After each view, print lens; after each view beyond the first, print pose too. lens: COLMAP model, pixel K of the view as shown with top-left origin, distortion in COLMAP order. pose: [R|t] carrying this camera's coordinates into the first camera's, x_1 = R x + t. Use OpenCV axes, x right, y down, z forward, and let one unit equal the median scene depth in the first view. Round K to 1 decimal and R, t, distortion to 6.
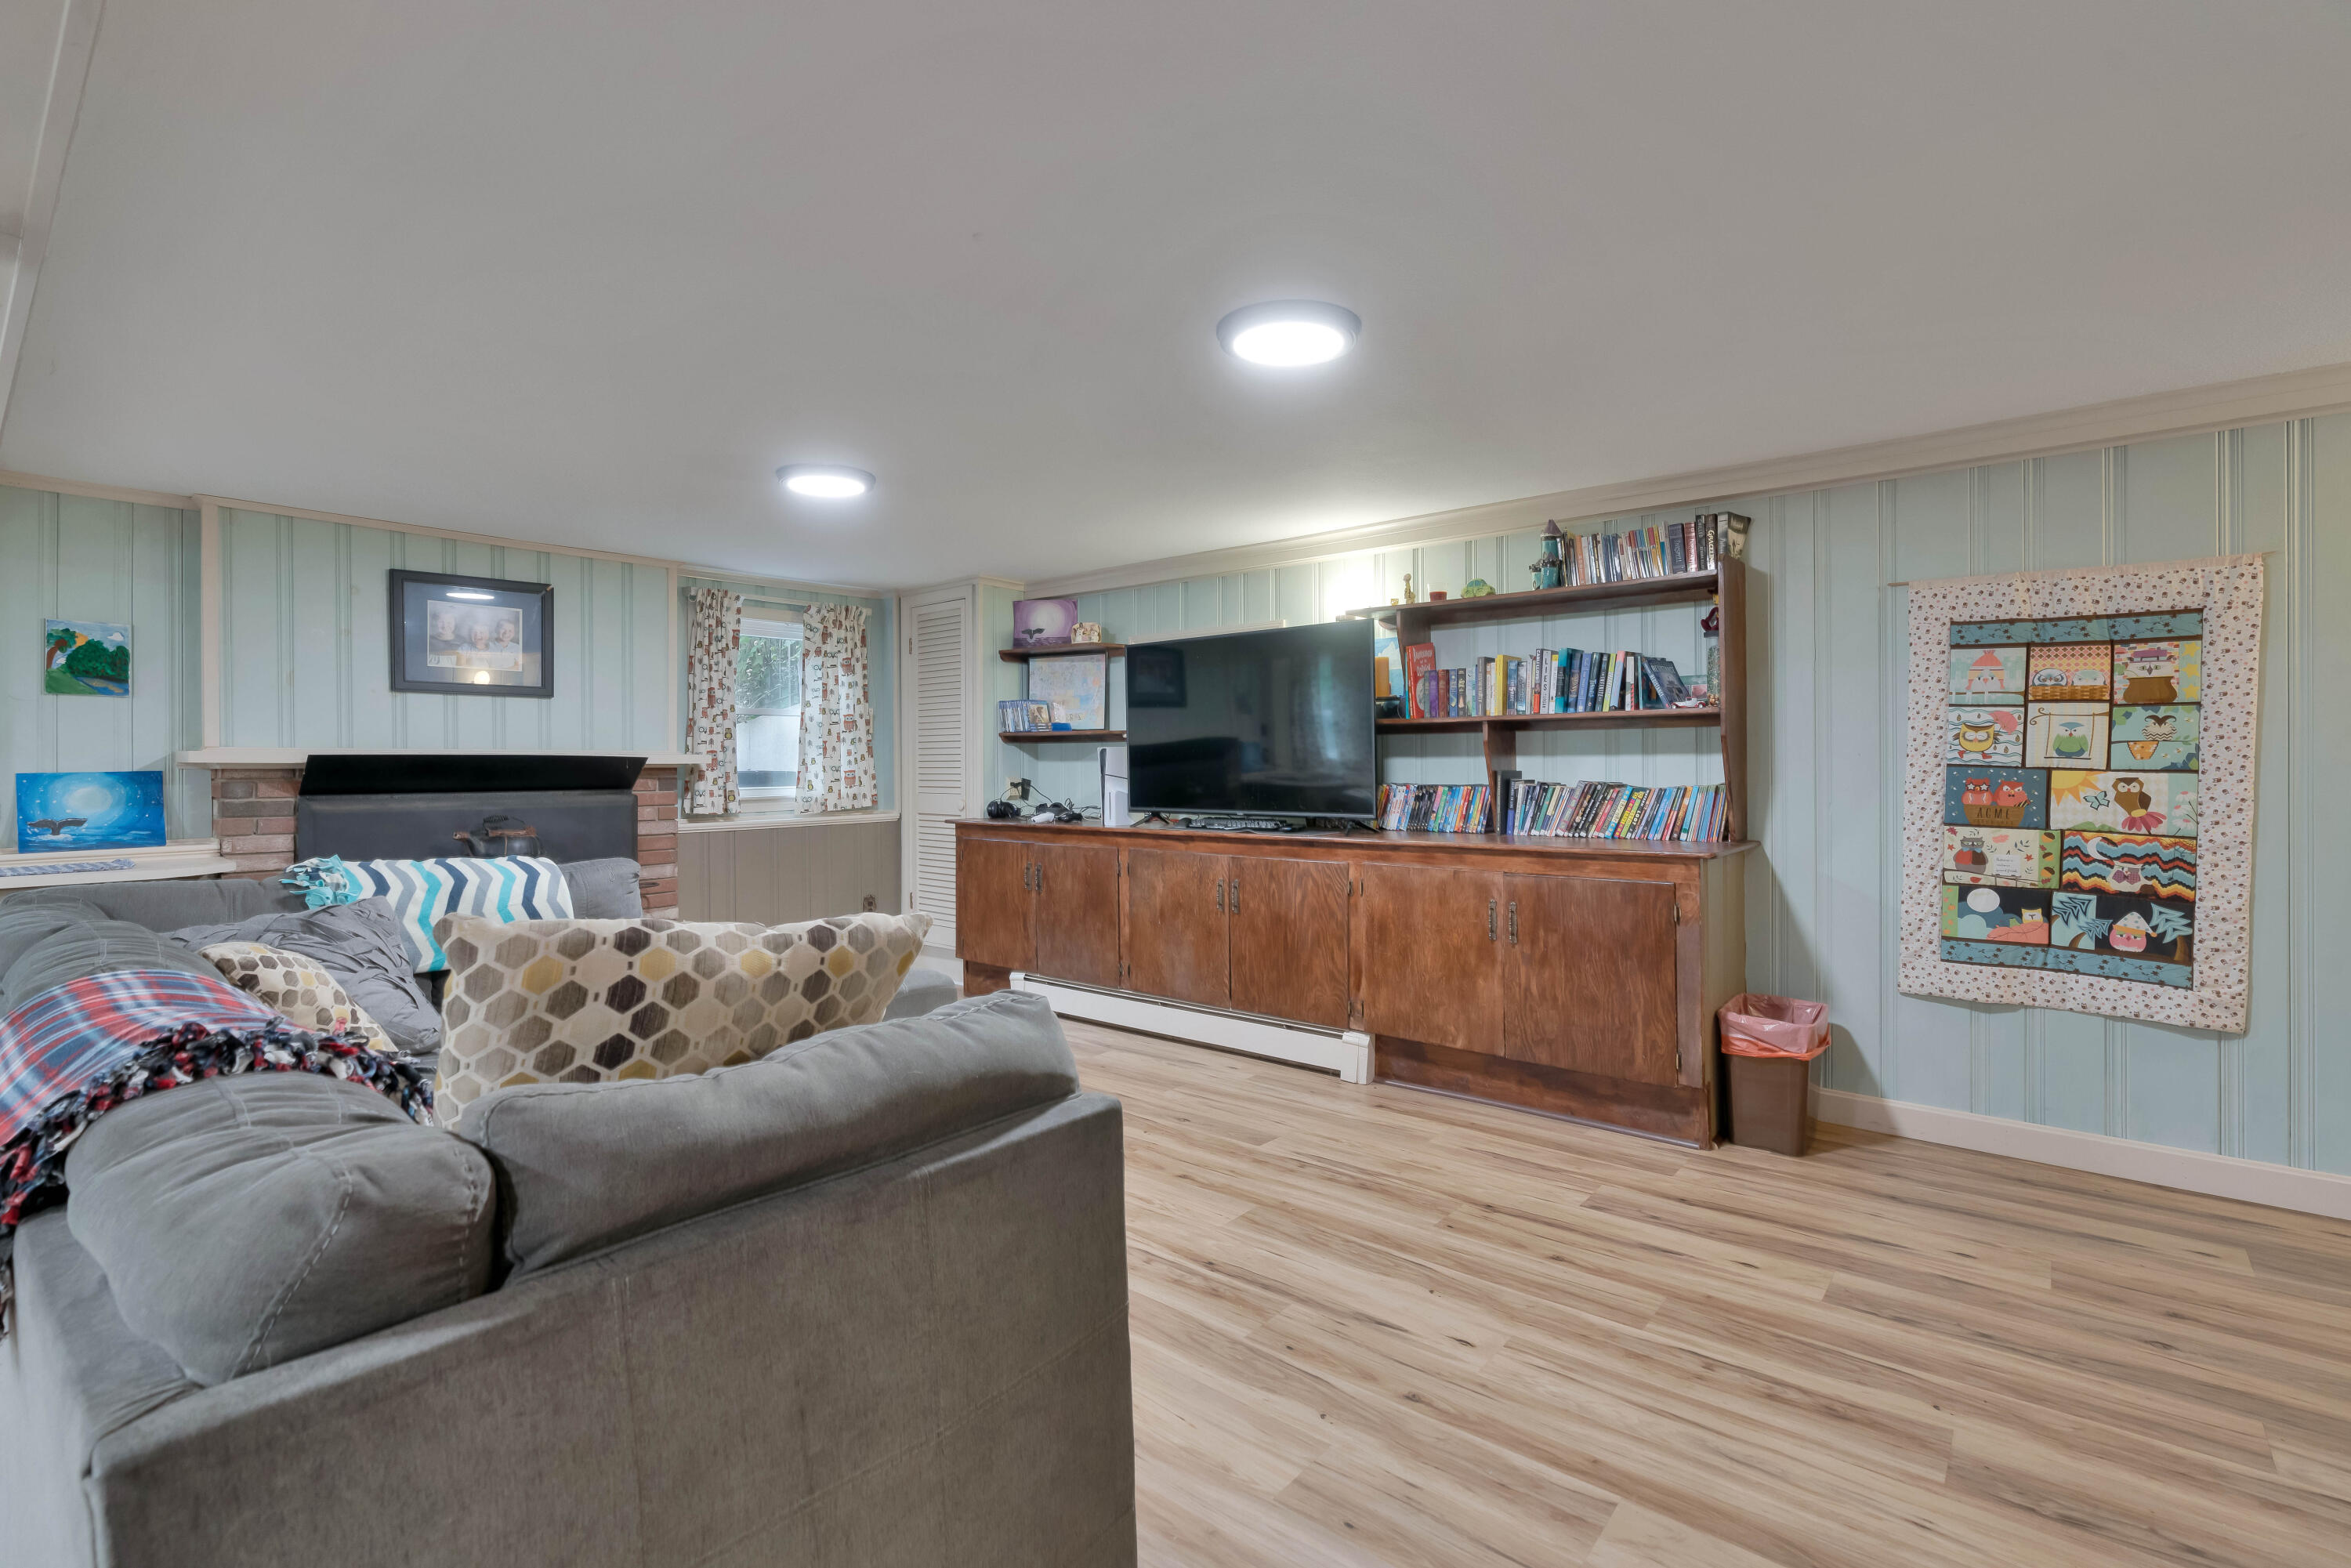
lens RADIAL K [[1063.7, 0, 1185.3], [0, 1063.7, 761.1], [0, 0, 1]] dist [-0.013714, 0.005793]
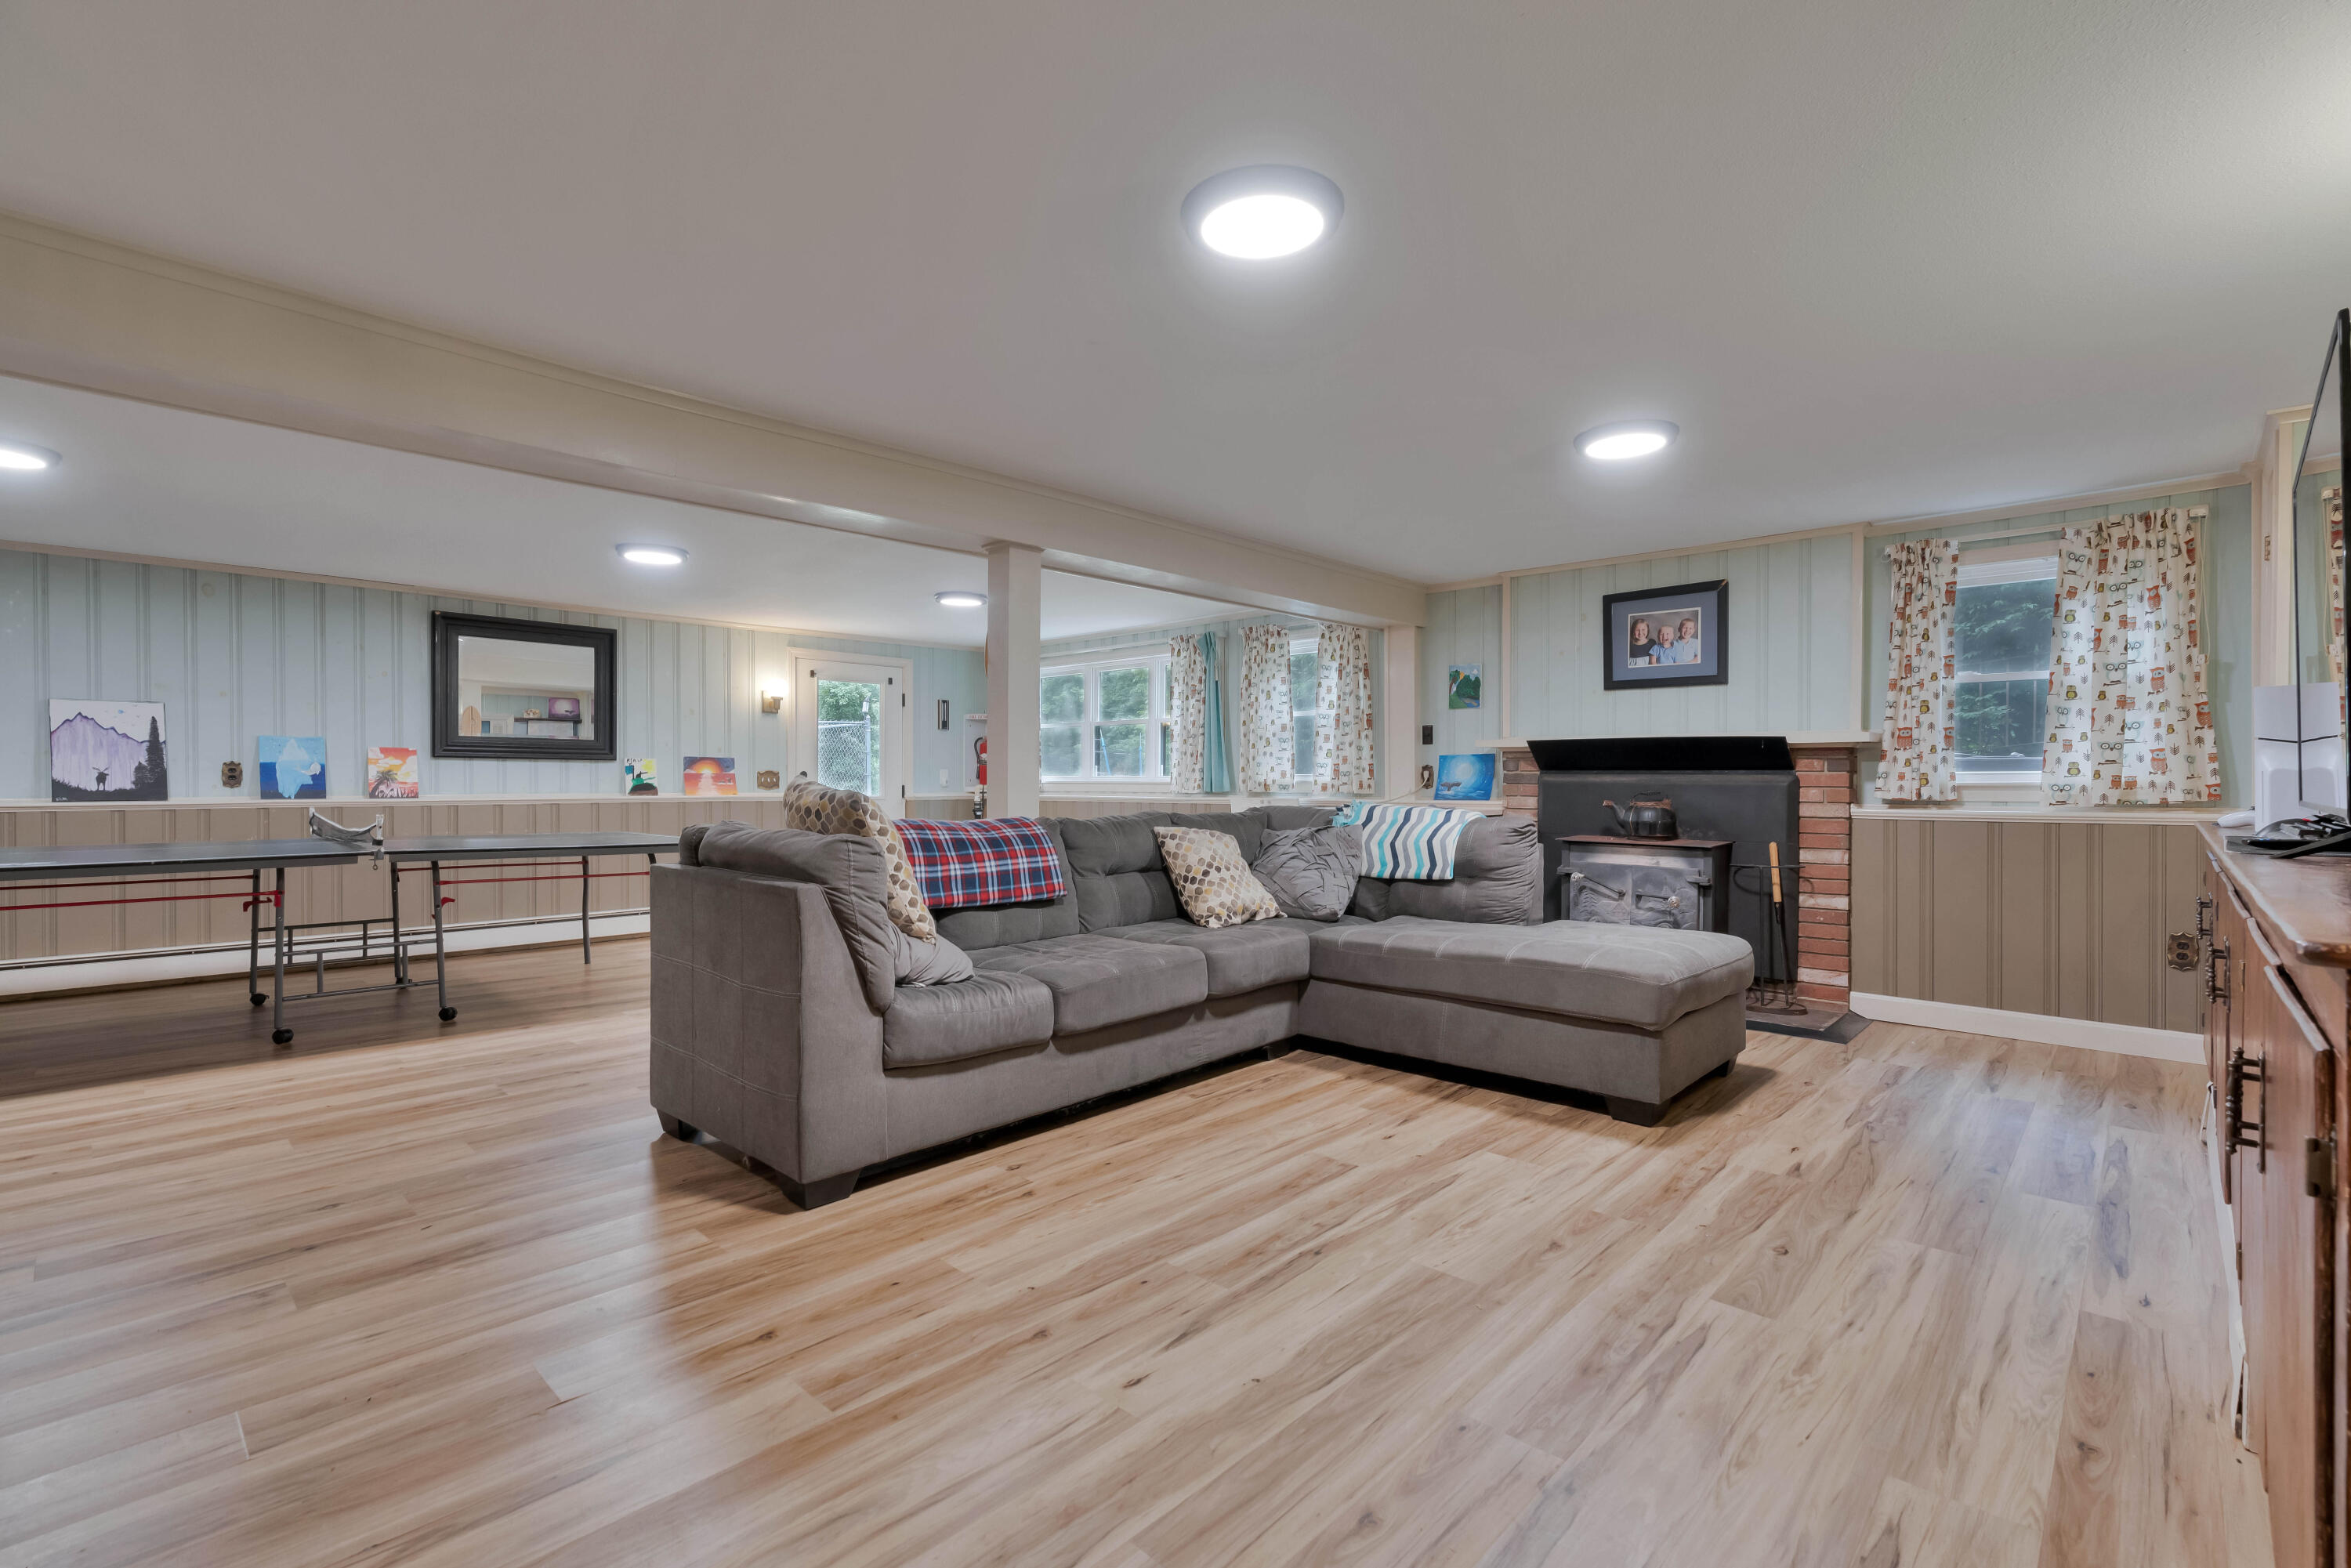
lens RADIAL K [[1063.7, 0, 1187.6], [0, 1063.7, 786.0], [0, 0, 1]] dist [-0.013714, 0.005793]
pose [[-0.060677, 0.010205, -0.998105, 0.663020], [-0.001621, 0.999945, 0.010322, 0.043615], [0.998156, 0.002245, -0.060657, 0.665417]]
